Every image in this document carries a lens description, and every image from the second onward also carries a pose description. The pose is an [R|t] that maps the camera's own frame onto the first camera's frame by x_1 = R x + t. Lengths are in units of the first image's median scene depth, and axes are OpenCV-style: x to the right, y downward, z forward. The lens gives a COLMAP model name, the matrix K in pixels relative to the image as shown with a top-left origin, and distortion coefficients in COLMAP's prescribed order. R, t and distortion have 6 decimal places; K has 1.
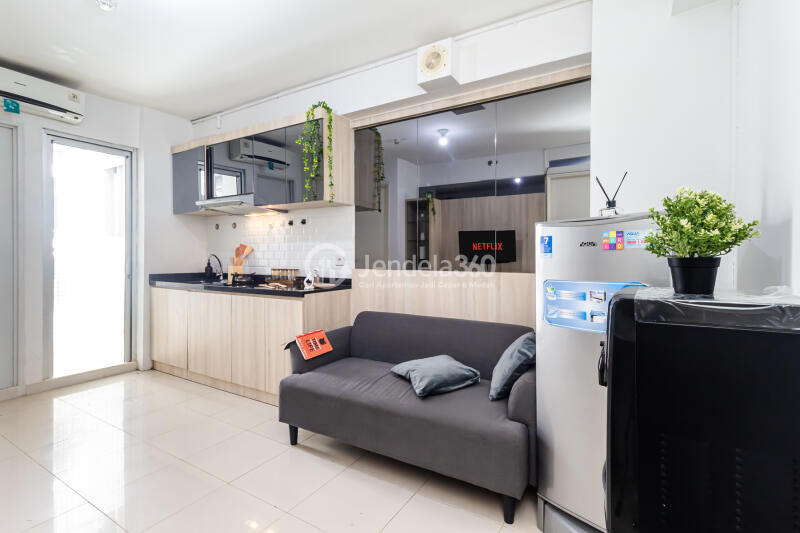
lens RADIAL K [[362.6, 0, 401.4], [0, 362.6, 257.7], [0, 0, 1]] dist [0.003805, 0.000166]
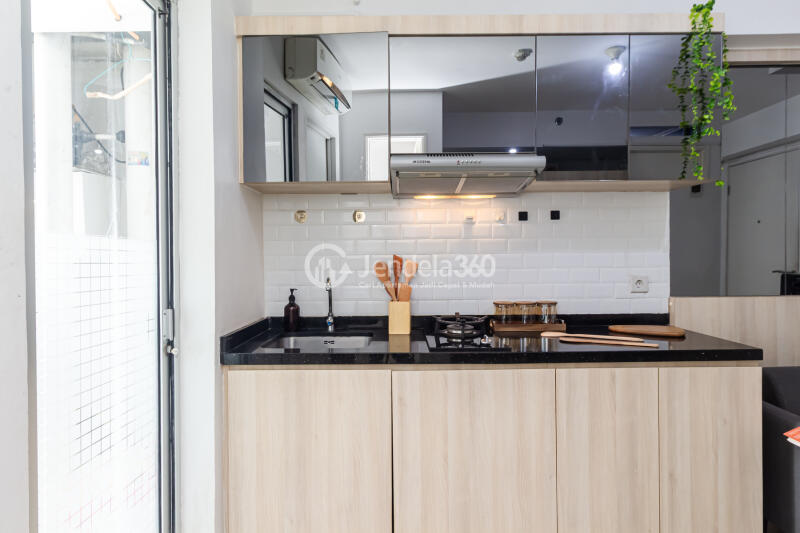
lens RADIAL K [[427.2, 0, 397.9], [0, 427.2, 266.3], [0, 0, 1]] dist [0.002648, 0.000754]
pose [[0.871681, -0.016294, 0.489802, -0.768196], [0.014573, 0.999867, 0.007327, -0.028262], [-0.489856, 0.000751, 0.871803, 0.530892]]
